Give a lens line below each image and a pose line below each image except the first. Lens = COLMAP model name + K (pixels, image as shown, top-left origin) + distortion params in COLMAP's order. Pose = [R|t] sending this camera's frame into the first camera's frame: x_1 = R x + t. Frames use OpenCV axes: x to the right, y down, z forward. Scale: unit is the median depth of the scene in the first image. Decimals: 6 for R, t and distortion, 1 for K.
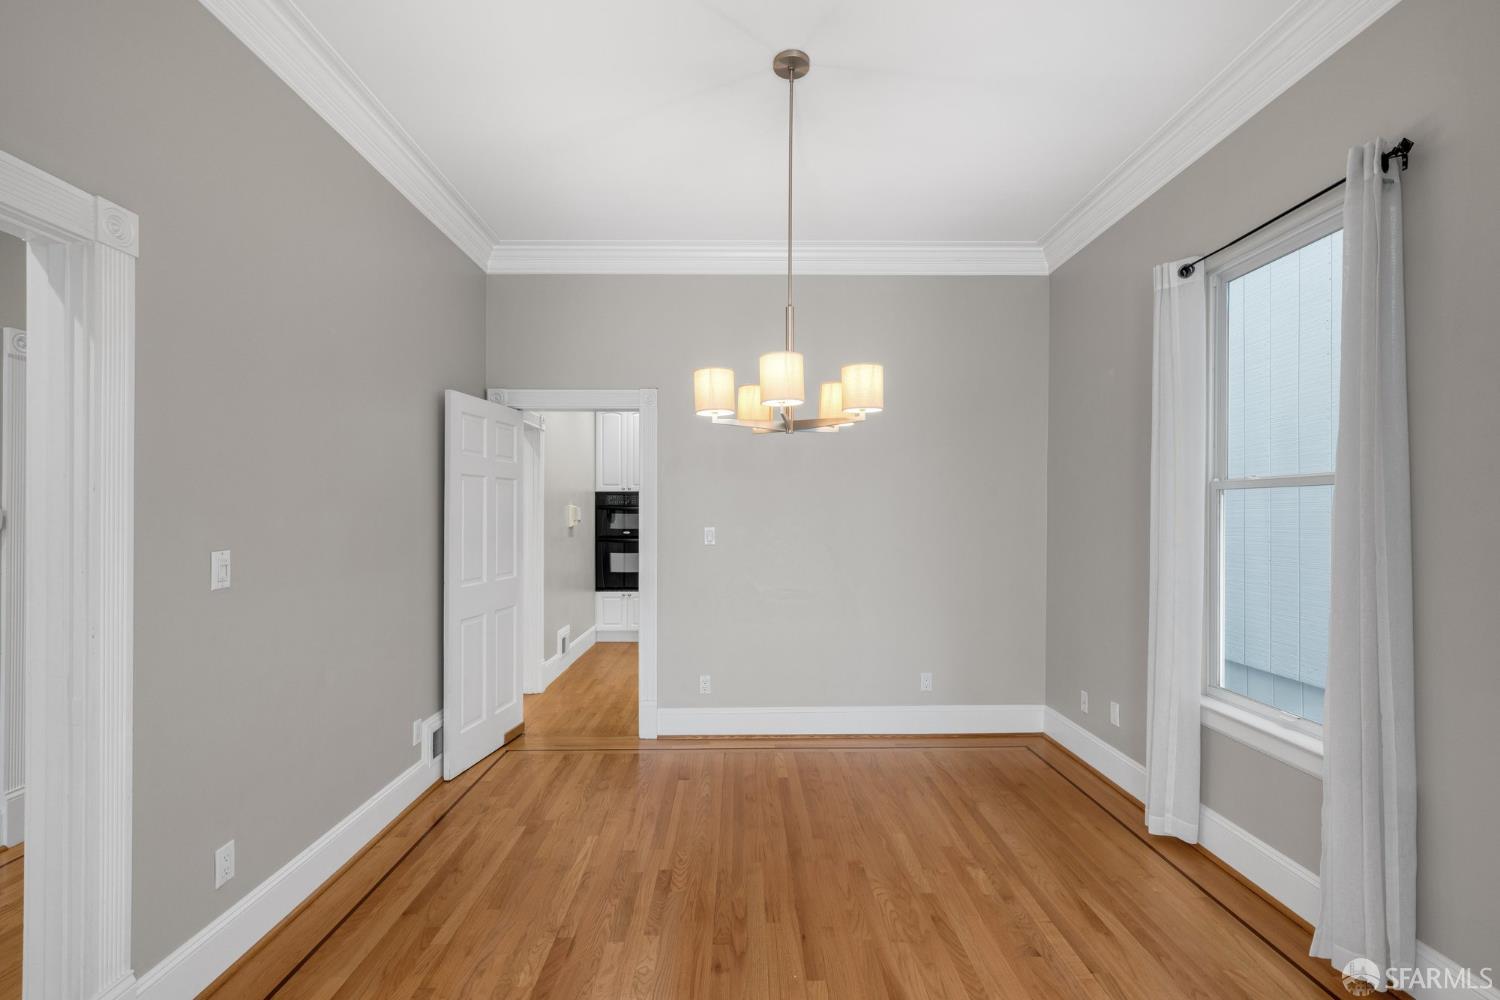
lens RADIAL K [[745.4, 0, 755.4], [0, 745.4, 508.1], [0, 0, 1]] dist [0.002143, 0.002084]
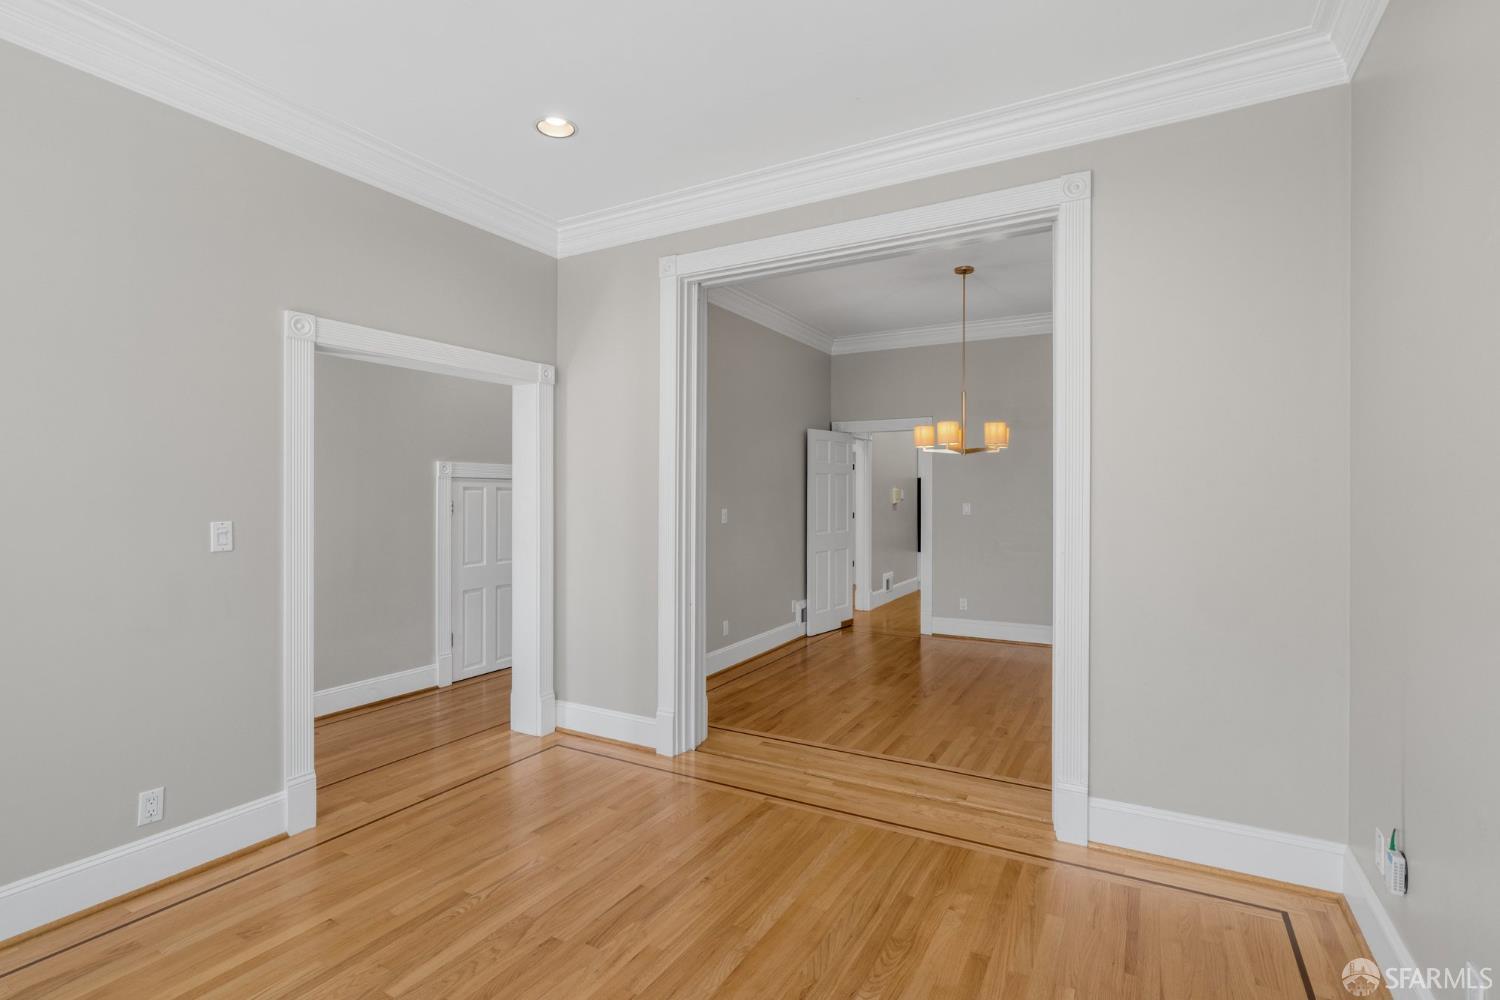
lens RADIAL K [[746.4, 0, 692.5], [0, 746.4, 503.0], [0, 0, 1]] dist [-0.003153, 0.001458]
pose [[0.842450, 0.008764, -0.538703, 0.297613], [0.002095, 0.999807, 0.019542, -0.007093], [0.538770, -0.017592, 0.842269, -0.624903]]
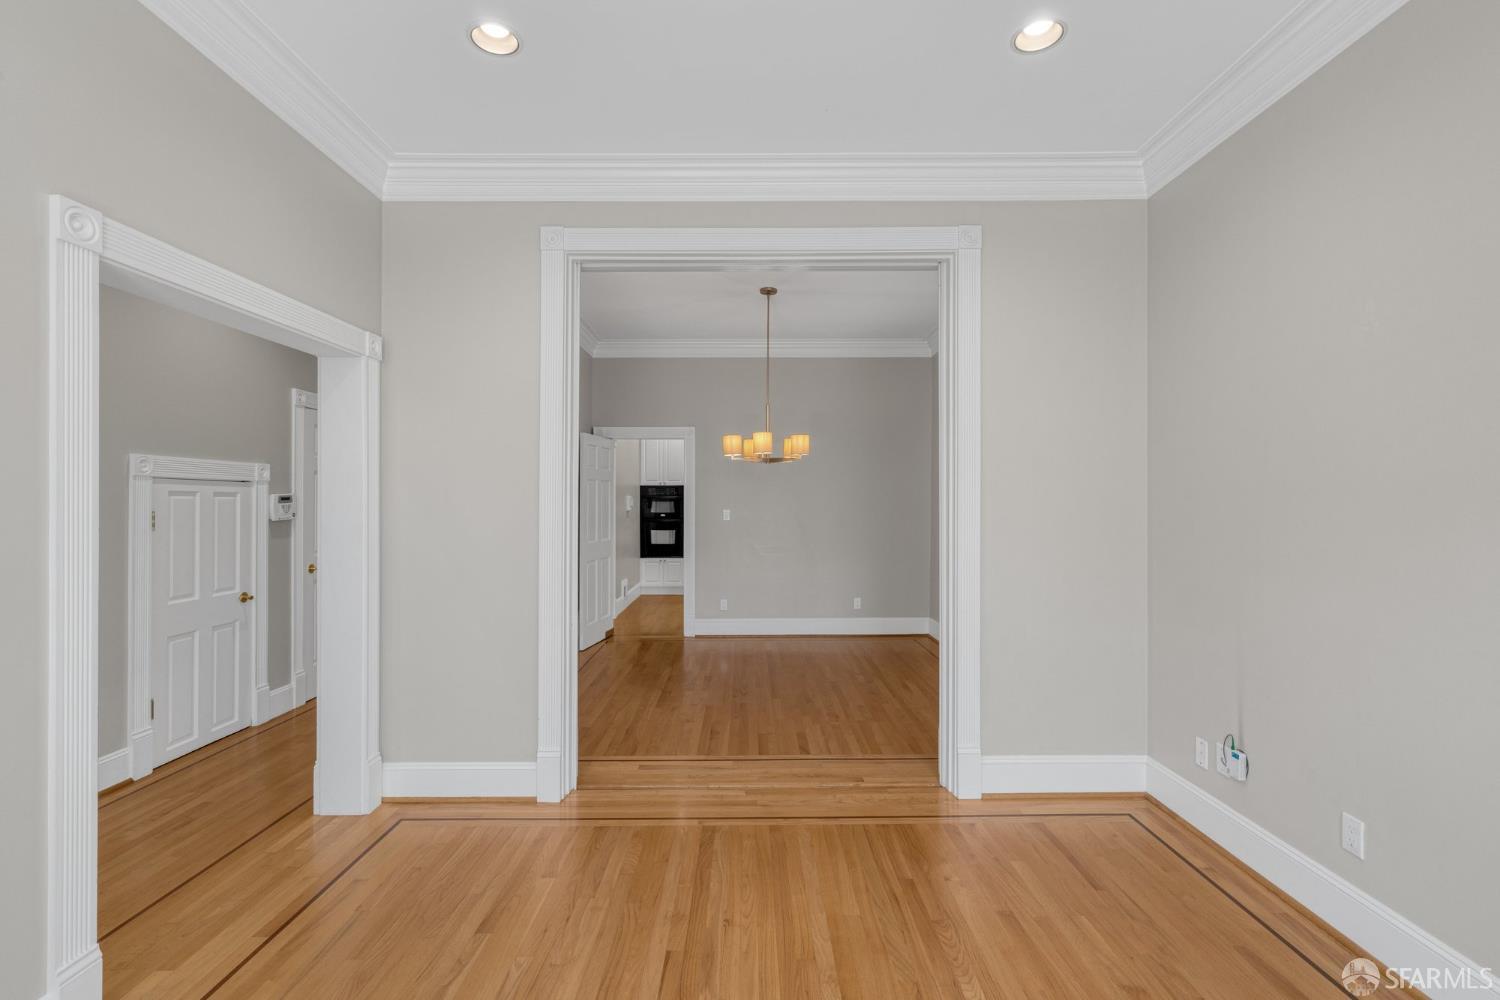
lens RADIAL K [[745.4, 0, 755.4], [0, 745.4, 508.1], [0, 0, 1]] dist [0.002143, 0.002084]
pose [[0.999965, 0.000604, -0.008401, 0.016803], [-0.000470, 0.999873, 0.015947, -0.004548], [0.008410, -0.015942, 0.999838, -0.659706]]
